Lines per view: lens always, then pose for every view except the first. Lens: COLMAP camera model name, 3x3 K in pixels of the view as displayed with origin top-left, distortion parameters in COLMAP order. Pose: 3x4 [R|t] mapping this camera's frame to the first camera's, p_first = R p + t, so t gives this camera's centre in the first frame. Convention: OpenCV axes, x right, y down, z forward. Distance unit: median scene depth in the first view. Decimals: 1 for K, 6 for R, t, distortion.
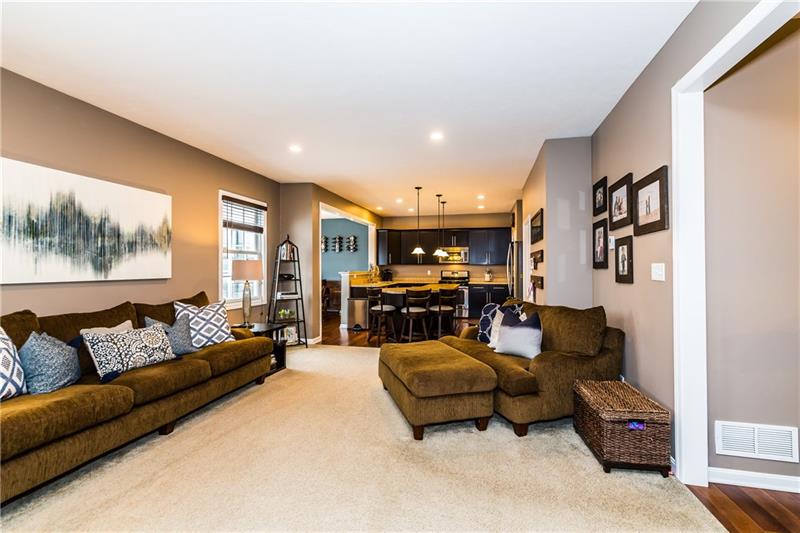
lens RADIAL K [[347.6, 0, 402.1], [0, 347.6, 260.7], [0, 0, 1]] dist [0.001597, 0.000257]
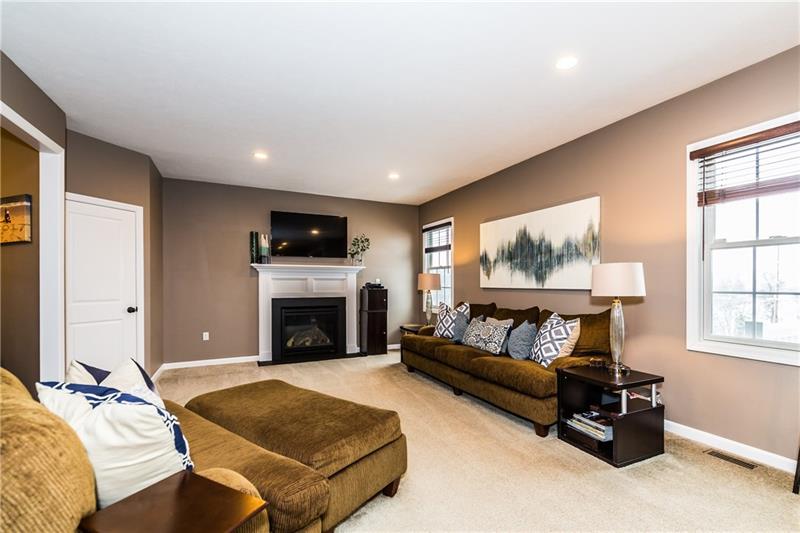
lens RADIAL K [[352.8, 0, 400.0], [0, 352.8, 286.4], [0, 0, 1]] dist [0.001481, 0.000151]
pose [[-0.778904, 0.014311, -0.626980, 0.319224], [0.019393, 0.999811, -0.001270, 0.036802], [0.626843, -0.013148, -0.779034, 1.539799]]
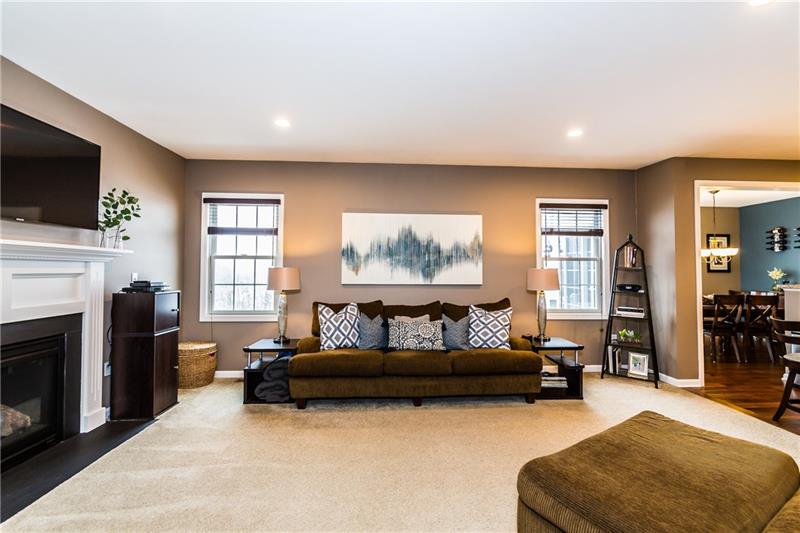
lens RADIAL K [[342.0, 0, 403.7], [0, 342.0, 263.3], [0, 0, 1]] dist [-0.002840, -0.000529]
pose [[0.287860, -0.011715, -0.957601, 0.413110], [0.012602, 0.999885, -0.008444, -0.017050], [0.957590, -0.009637, 0.287975, 0.457134]]
